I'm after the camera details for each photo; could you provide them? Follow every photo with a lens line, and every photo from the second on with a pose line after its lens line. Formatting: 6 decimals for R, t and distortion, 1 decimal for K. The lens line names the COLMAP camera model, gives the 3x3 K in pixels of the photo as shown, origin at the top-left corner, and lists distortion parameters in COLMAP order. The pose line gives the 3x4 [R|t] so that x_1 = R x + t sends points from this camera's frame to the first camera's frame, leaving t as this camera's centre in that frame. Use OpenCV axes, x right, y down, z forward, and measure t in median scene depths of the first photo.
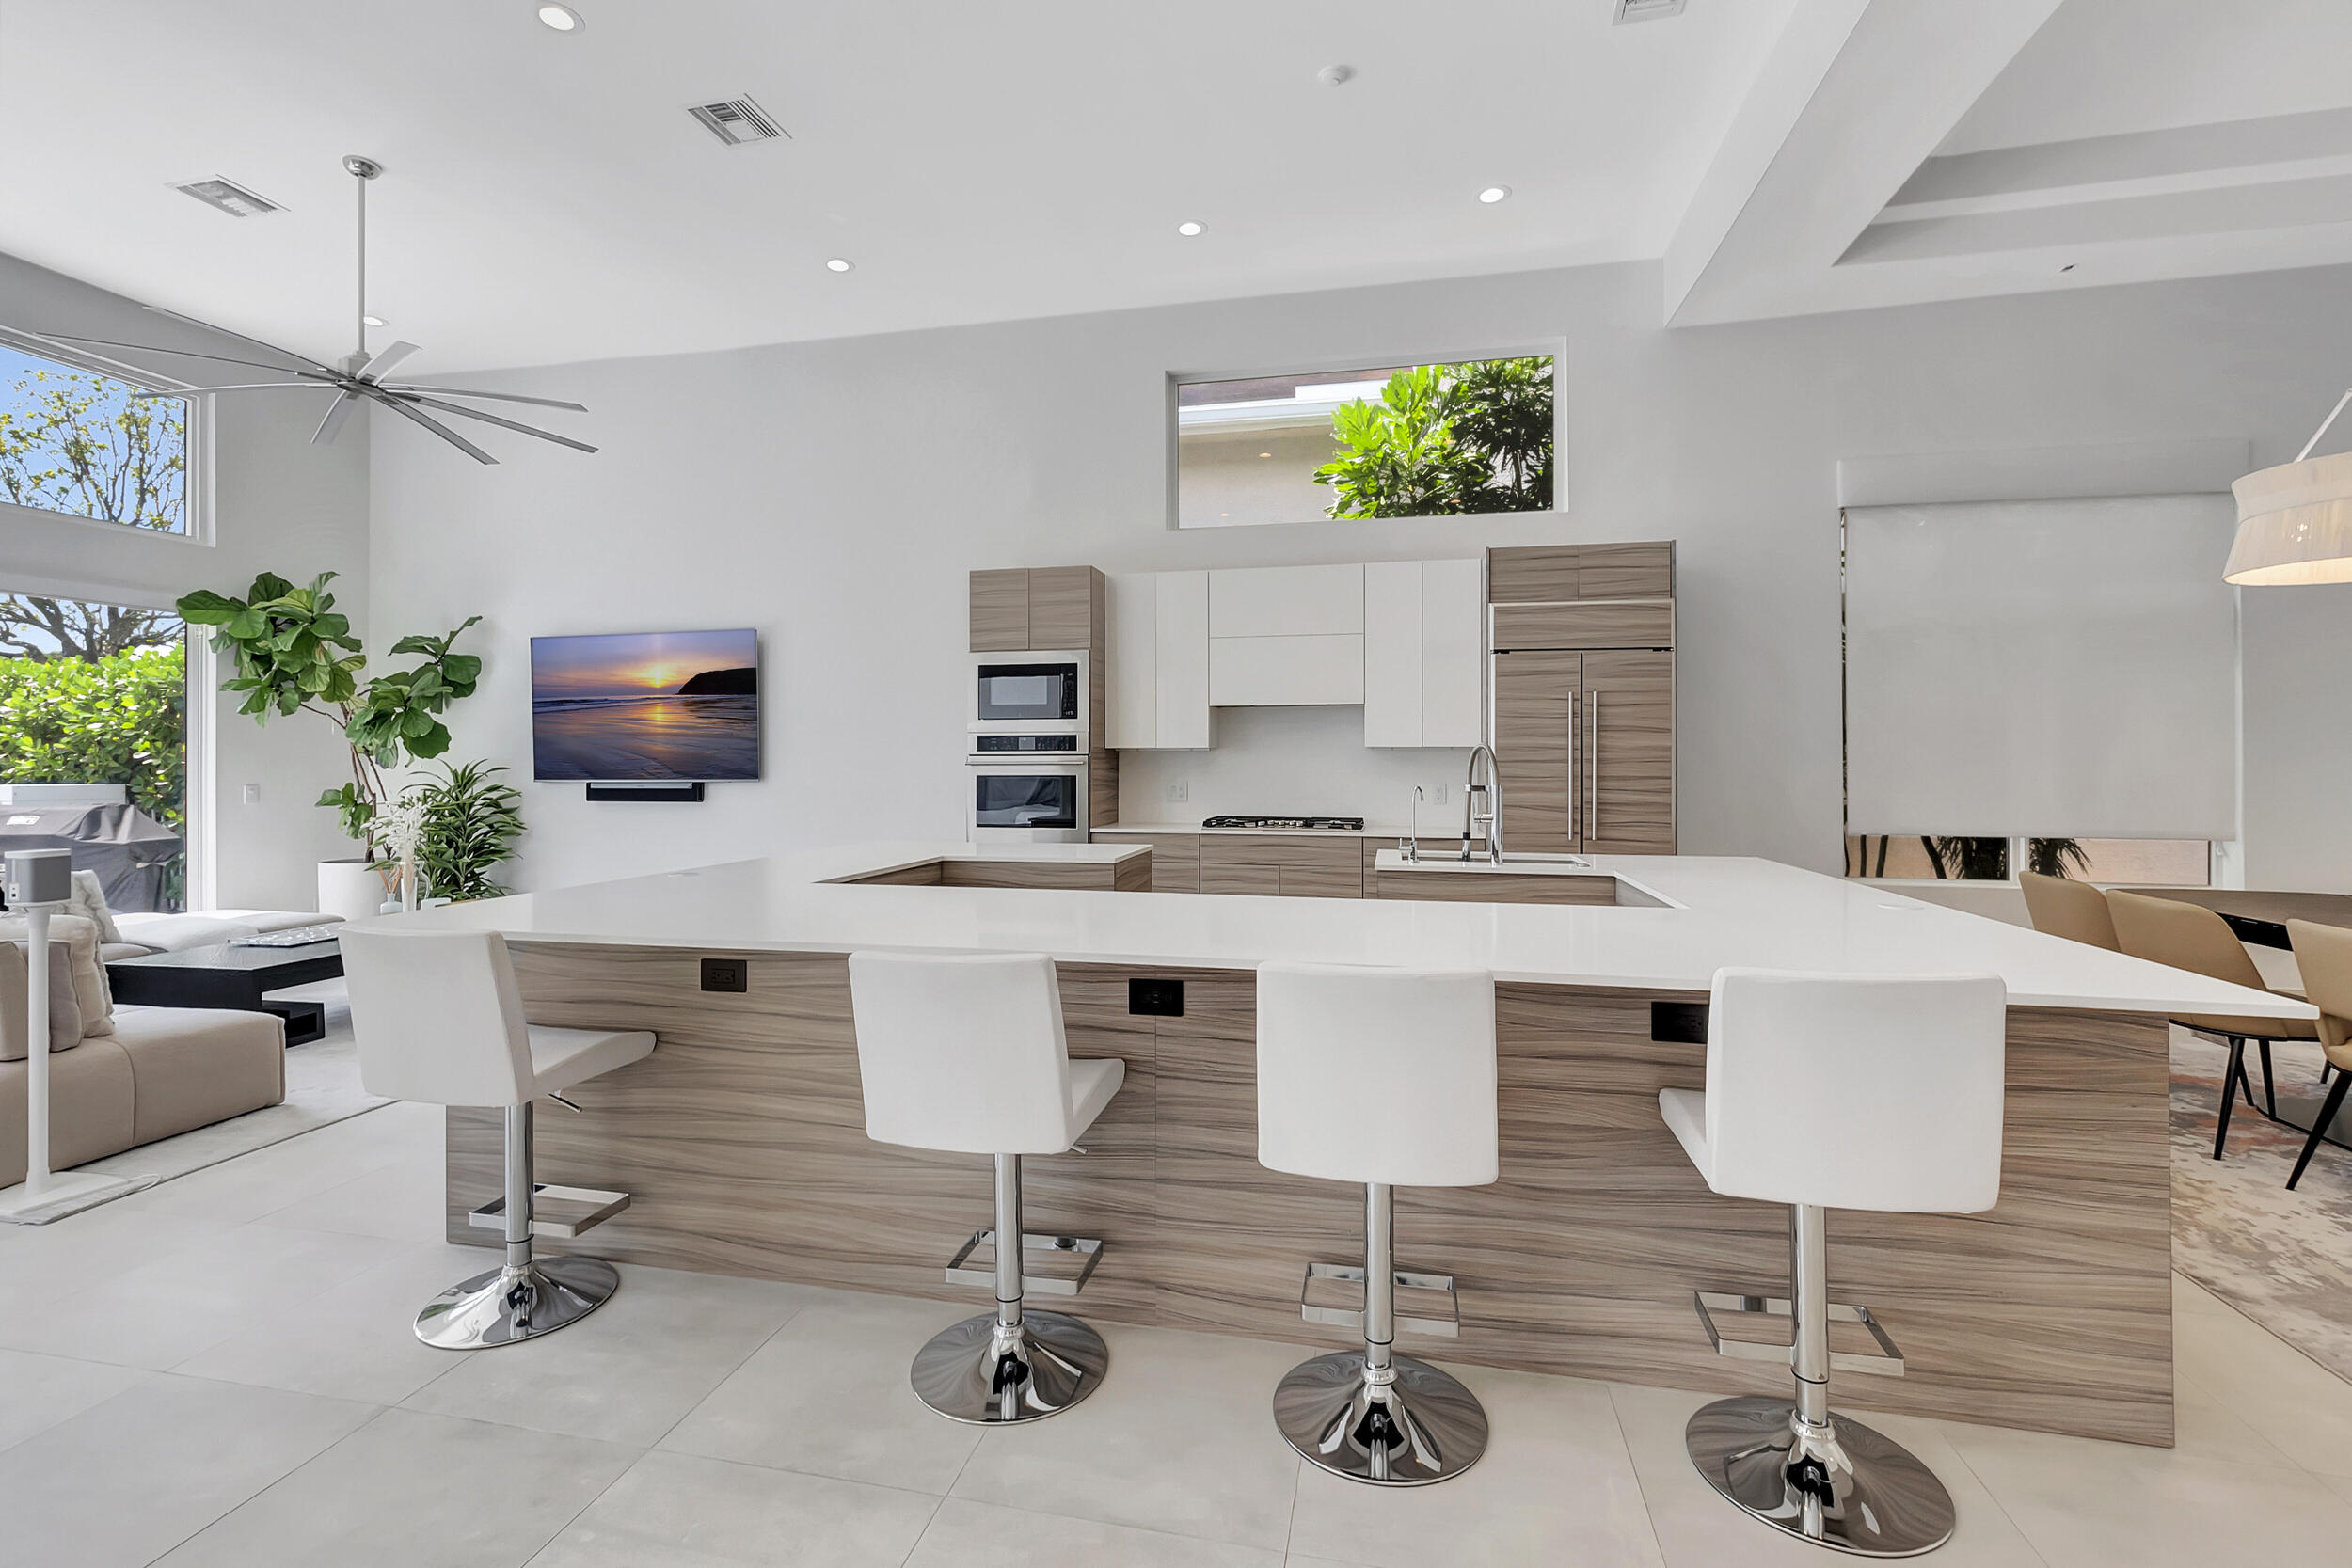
lens RADIAL K [[1043.7, 0, 1170.7], [0, 1043.7, 752.2], [0, 0, 1]] dist [-0.002179, -0.000429]
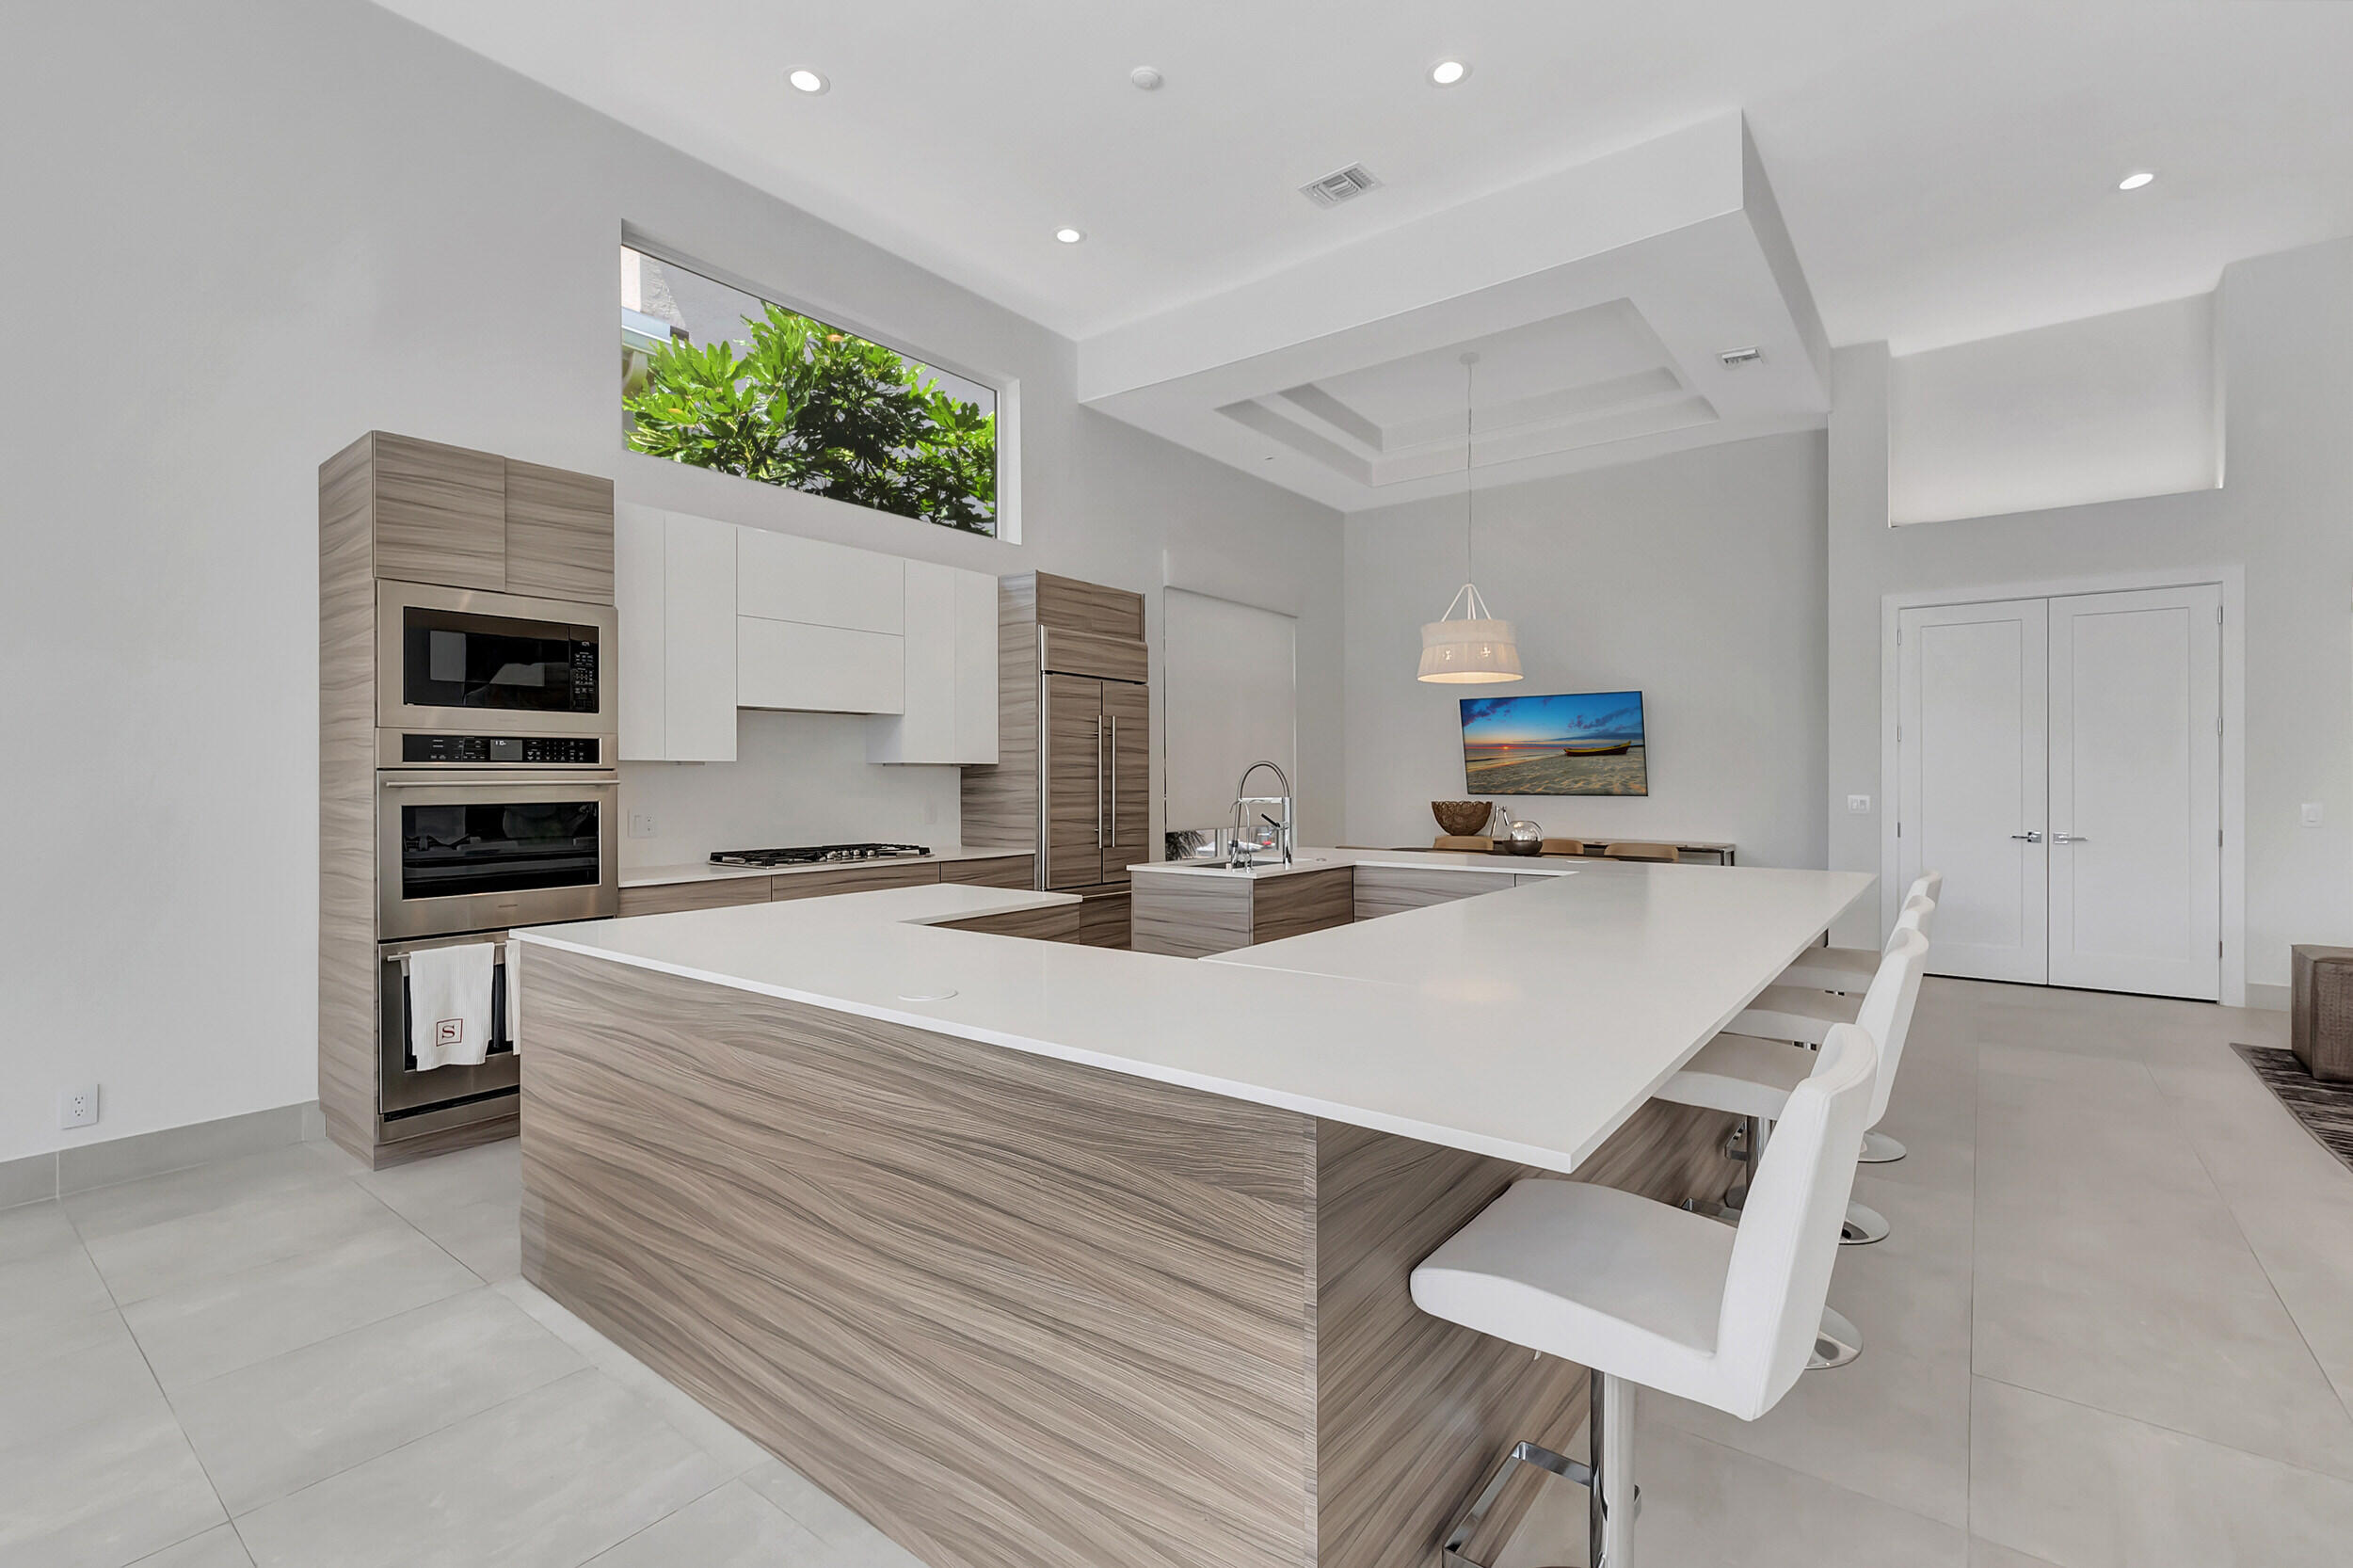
lens RADIAL K [[1044.2, 0, 1162.3], [0, 1044.2, 775.8], [0, 0, 1]] dist [-0.002179, -0.000429]
pose [[0.433898, 0.002635, 0.900958, -0.469696], [-0.001995, 0.999996, -0.001964, 0.006617], [-0.900960, -0.000945, 0.433902, 0.363138]]
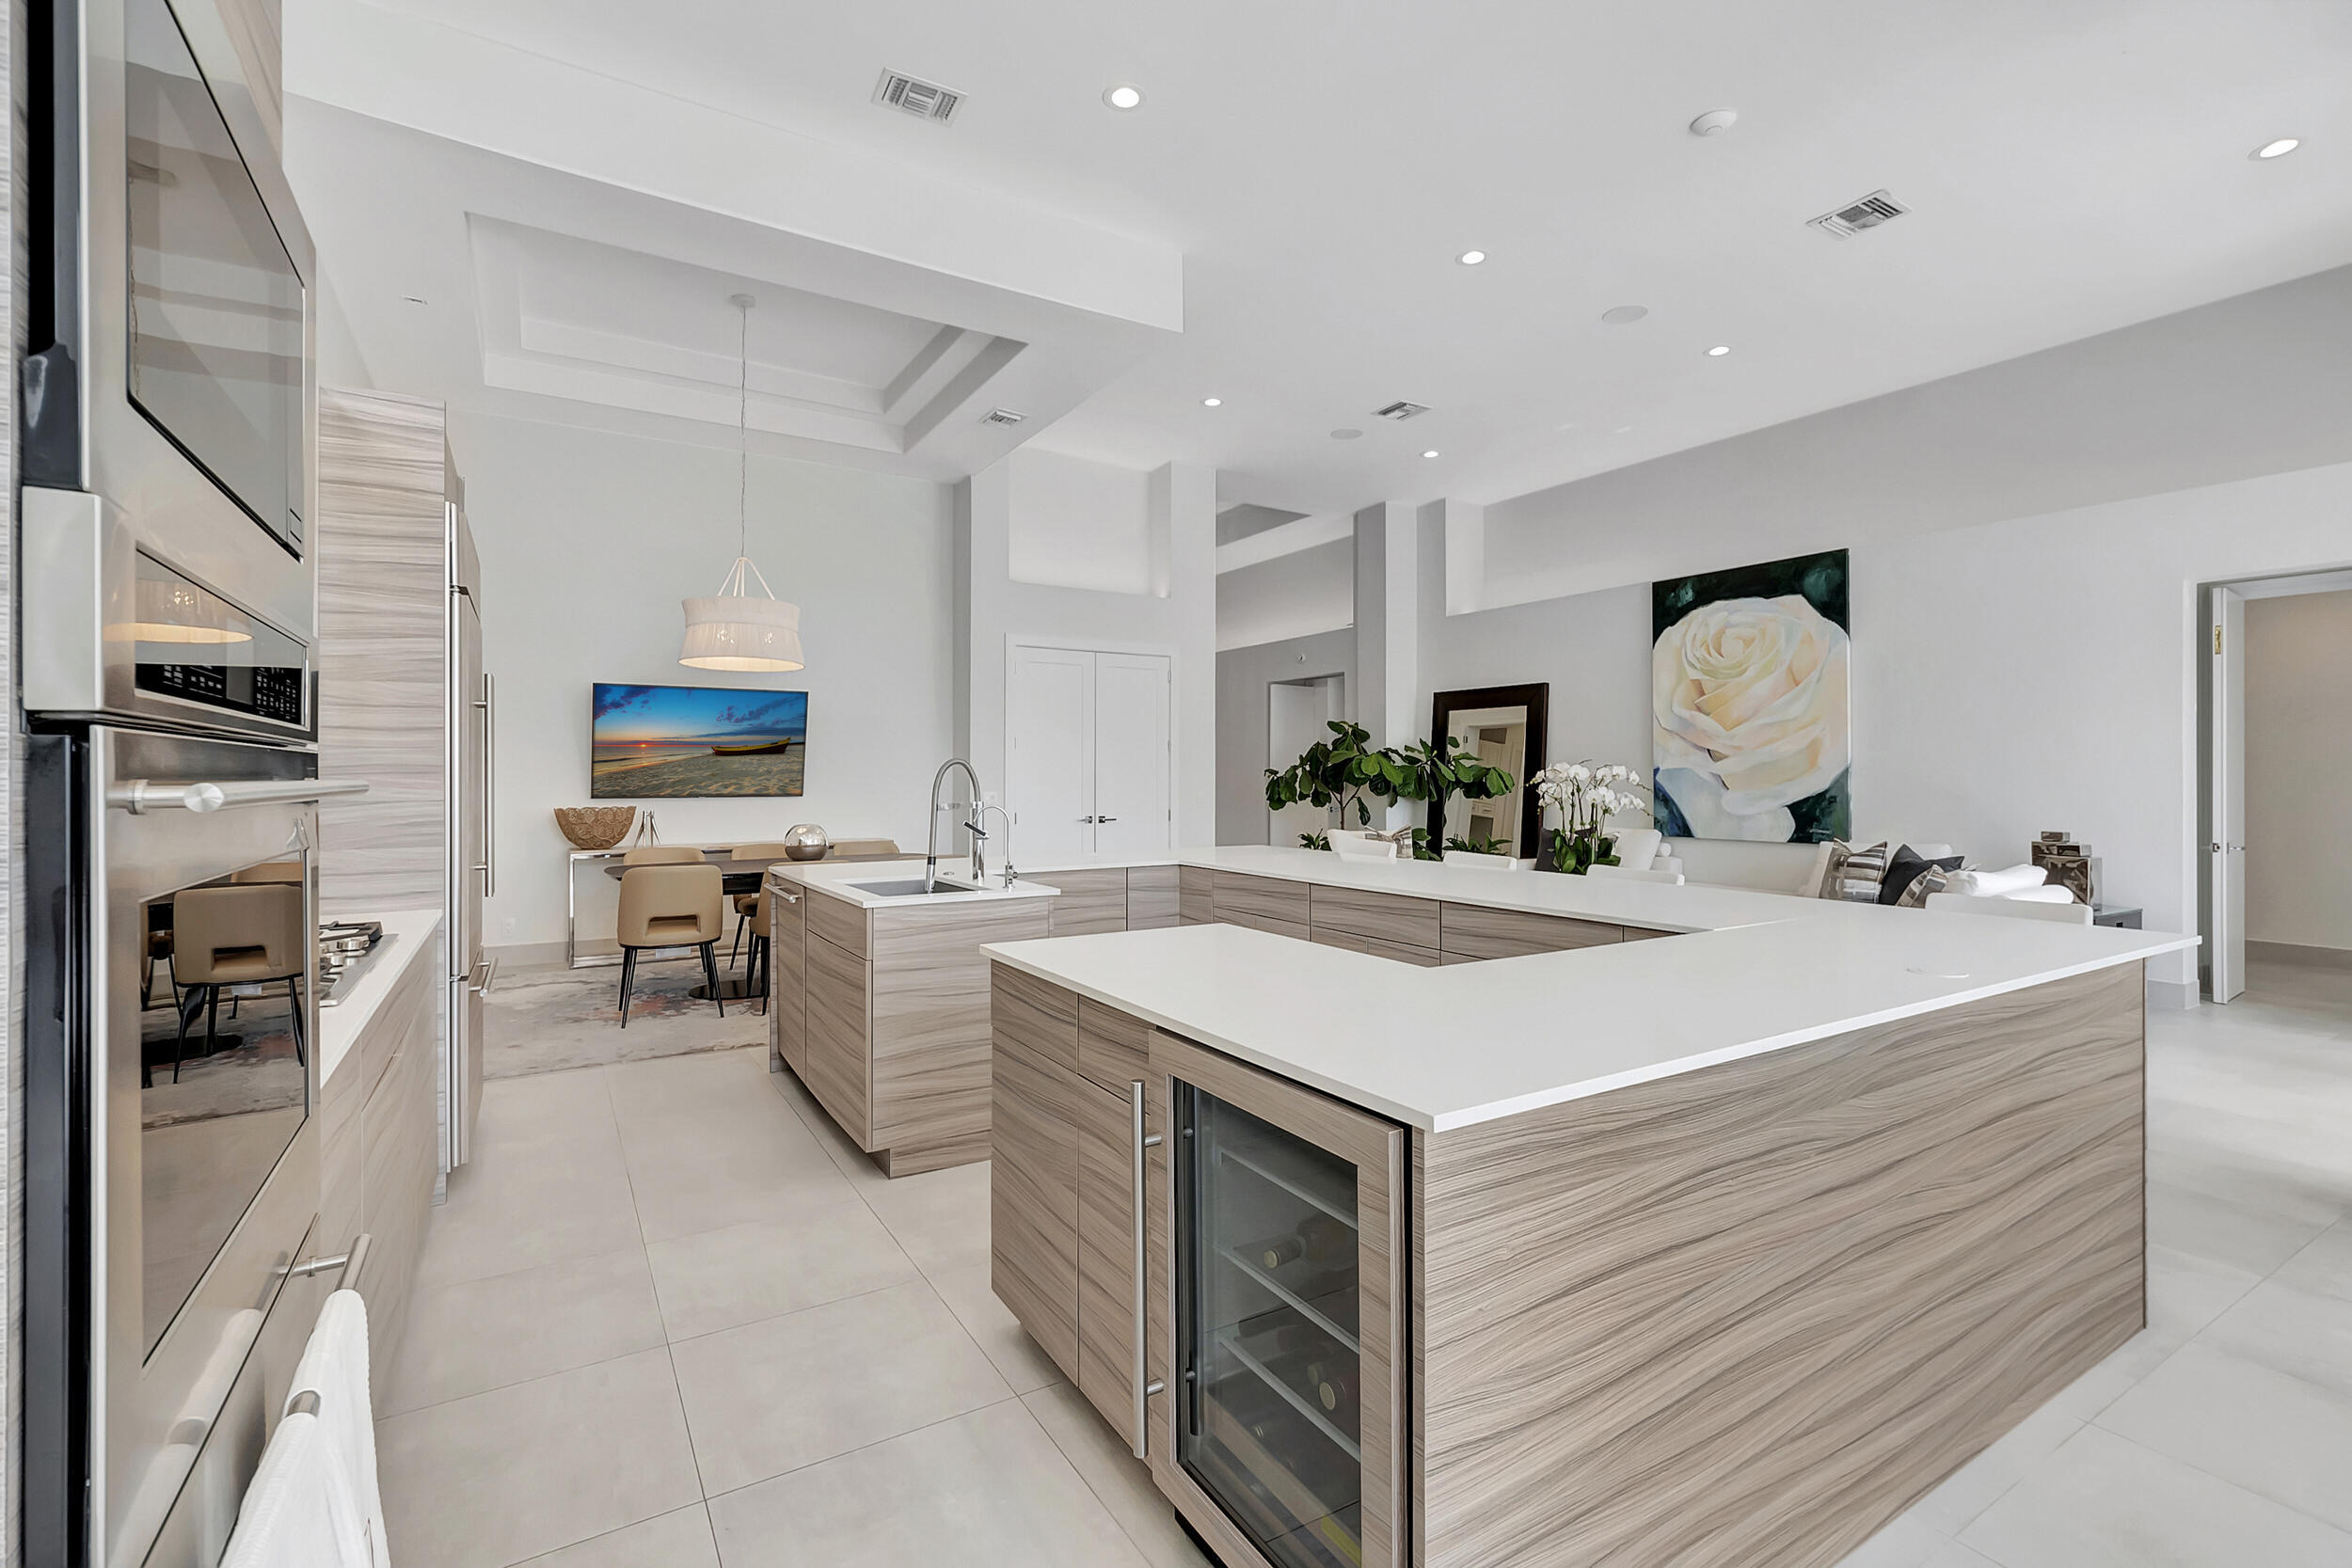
lens RADIAL K [[1043.7, 0, 1171.1], [0, 1043.7, 768.7], [0, 0, 1]] dist [-0.002179, -0.000429]
pose [[-0.695458, 0.006803, 0.718535, -0.305711], [0.001727, 0.999968, -0.007795, 0.002992], [-0.718565, -0.004180, -0.695448, 0.904435]]
